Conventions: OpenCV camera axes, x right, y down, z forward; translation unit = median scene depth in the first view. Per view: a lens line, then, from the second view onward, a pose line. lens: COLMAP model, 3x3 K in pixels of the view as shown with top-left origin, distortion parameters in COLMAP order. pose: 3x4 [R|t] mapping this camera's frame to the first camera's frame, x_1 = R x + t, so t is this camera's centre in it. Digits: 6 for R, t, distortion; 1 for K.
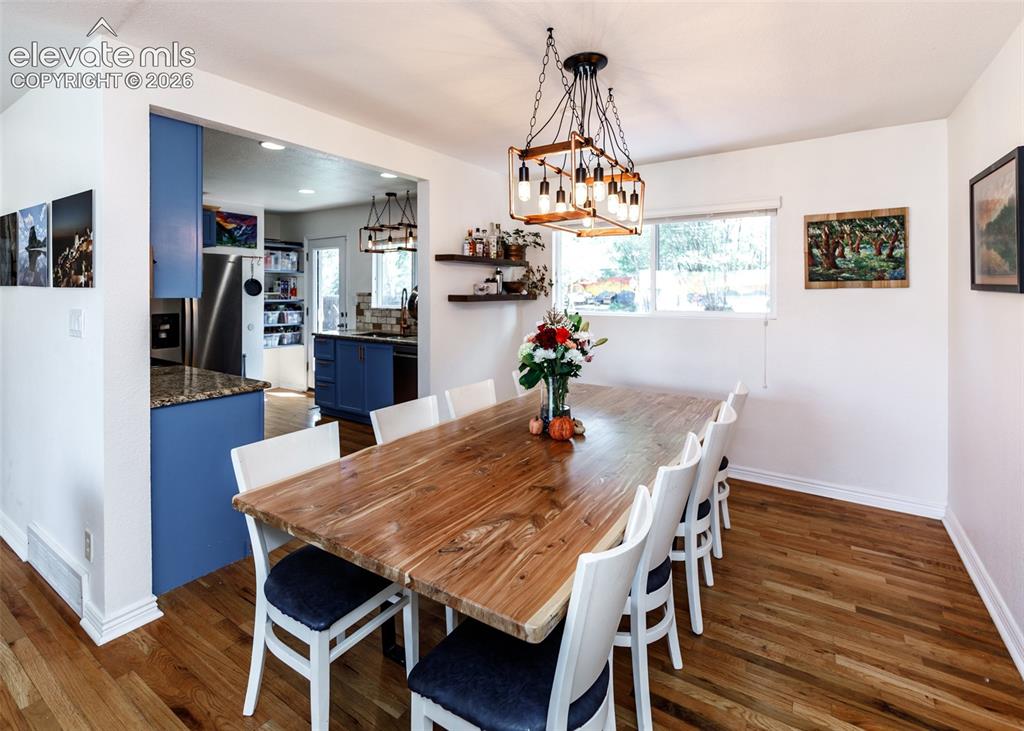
lens RADIAL K [[476.0, 0, 507.8], [0, 476.0, 290.4], [0, 0, 1]] dist [-0.003614, -0.001469]
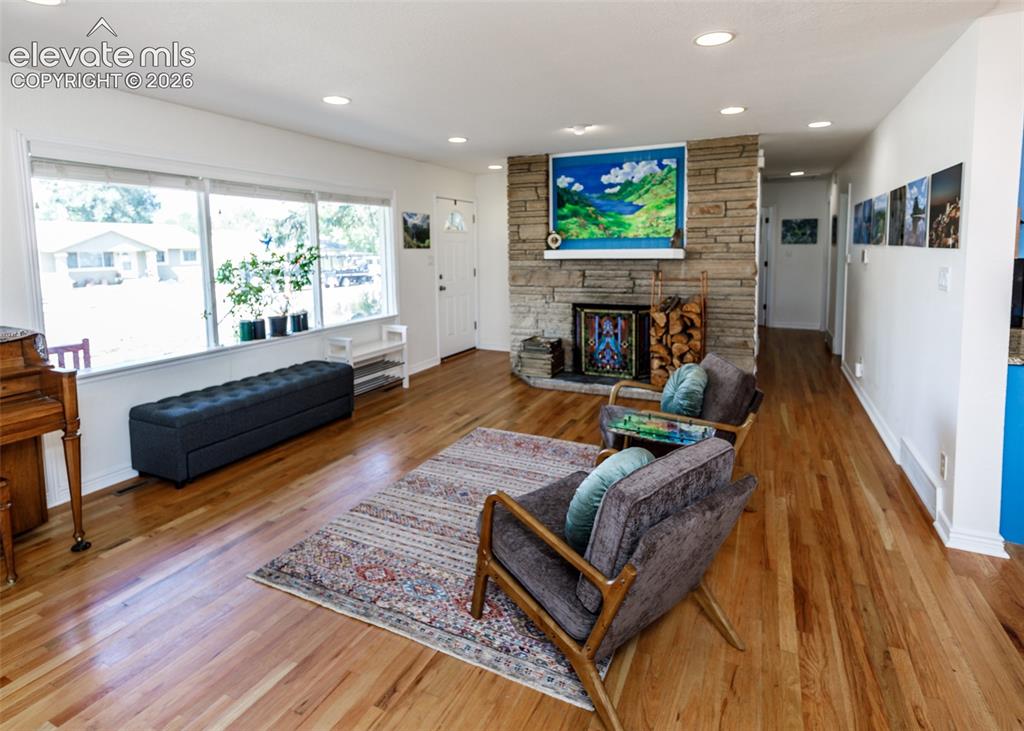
lens RADIAL K [[542.9, 0, 511.9], [0, 542.9, 290.2], [0, 0, 1]] dist [0.023192, 0.002687]
pose [[0.139377, 0.075001, -0.987395, 0.142392], [0.010243, 0.996965, 0.077173, -0.009612], [0.990186, -0.020871, 0.138186, -0.121358]]
